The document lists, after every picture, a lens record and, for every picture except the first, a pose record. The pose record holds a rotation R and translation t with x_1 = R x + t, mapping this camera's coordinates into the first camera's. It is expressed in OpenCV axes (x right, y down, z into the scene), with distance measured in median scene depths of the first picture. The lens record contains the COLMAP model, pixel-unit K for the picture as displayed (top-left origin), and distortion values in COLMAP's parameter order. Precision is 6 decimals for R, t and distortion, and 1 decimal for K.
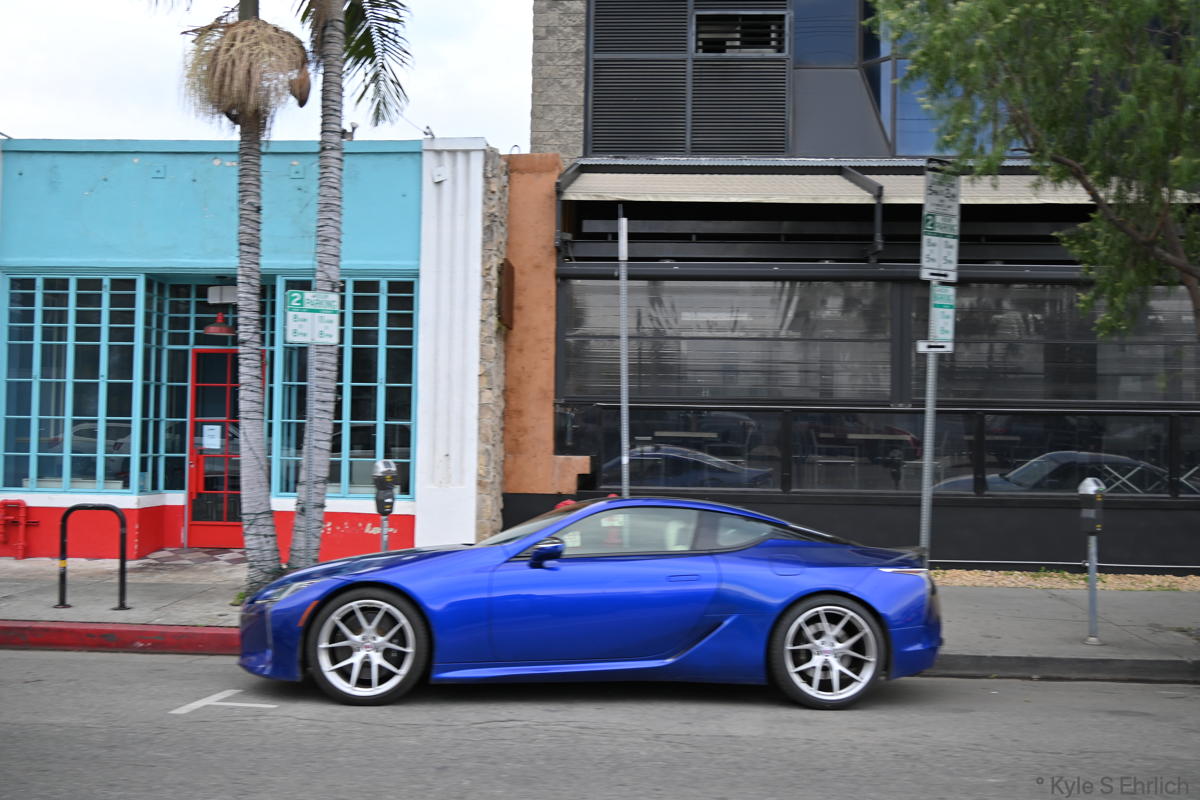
lens RADIAL K [[1165.7, 0, 602.9], [0, 1165.7, 399.0], [0, 0, 1]] dist [-0.039542, 0.000000]
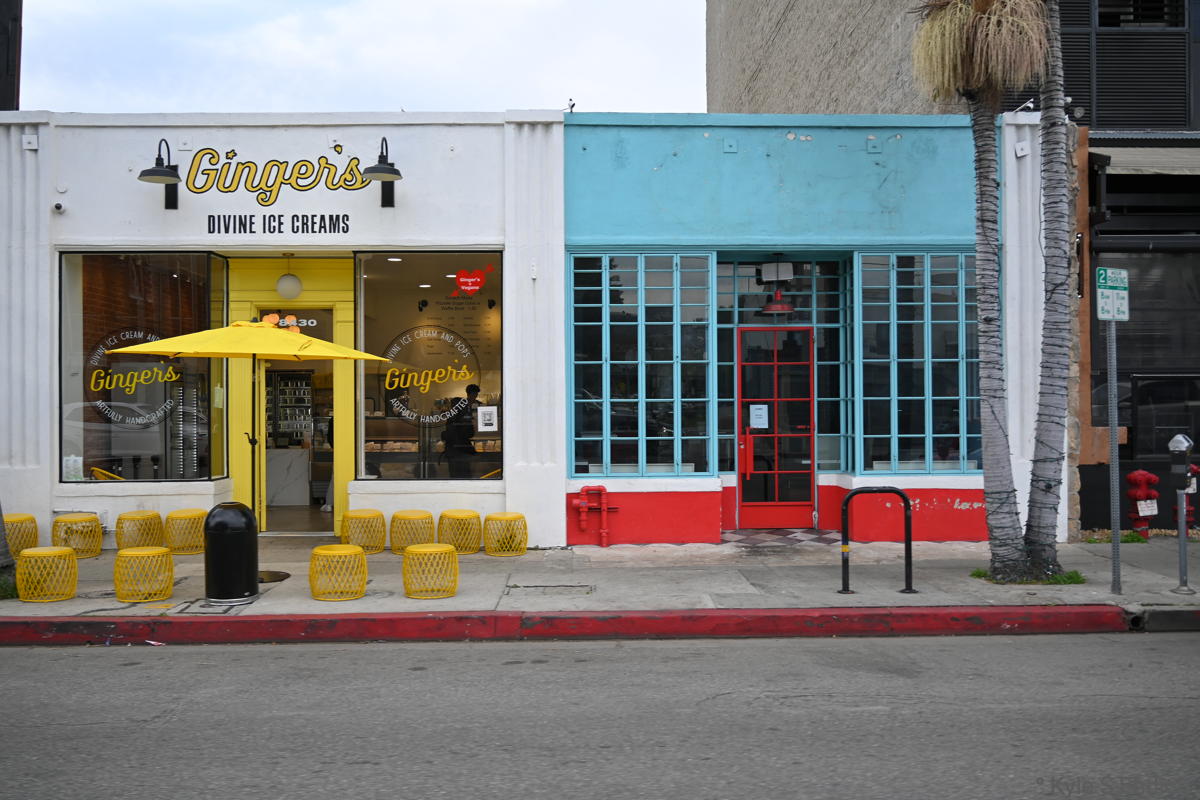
lens RADIAL K [[1165.7, 0, 595.8], [0, 1165.7, 400.7], [0, 0, 1]] dist [-0.039542, 0.000000]
pose [[0.997822, -0.021980, 0.062187, -0.562781], [0.020375, 0.999446, 0.026335, -0.010197], [-0.062731, -0.025010, 0.997717, 0.023597]]
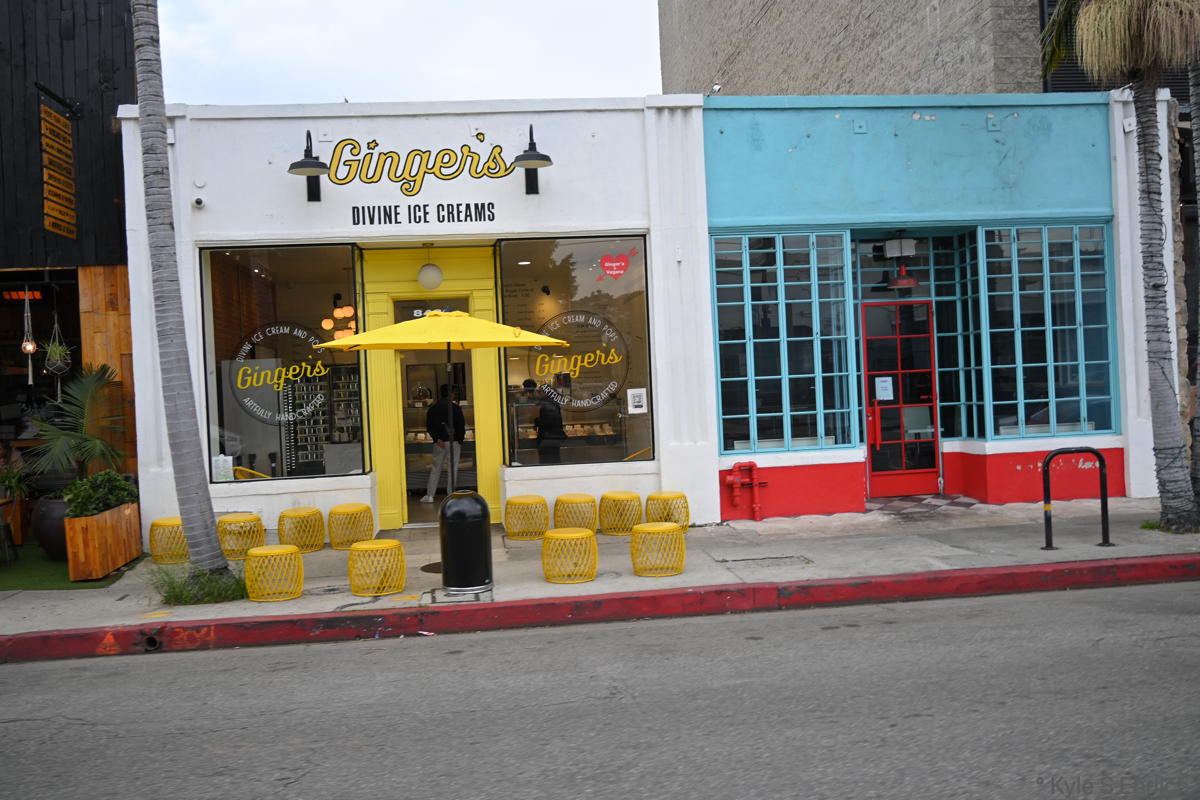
lens RADIAL K [[1165.7, 0, 598.1], [0, 1165.7, 399.6], [0, 0, 1]] dist [-0.039542, 0.000000]
pose [[0.987607, -0.062637, 0.143903, -0.768499], [0.057420, 0.997543, 0.040124, -0.013746], [-0.146063, -0.031364, 0.988778, 0.028841]]
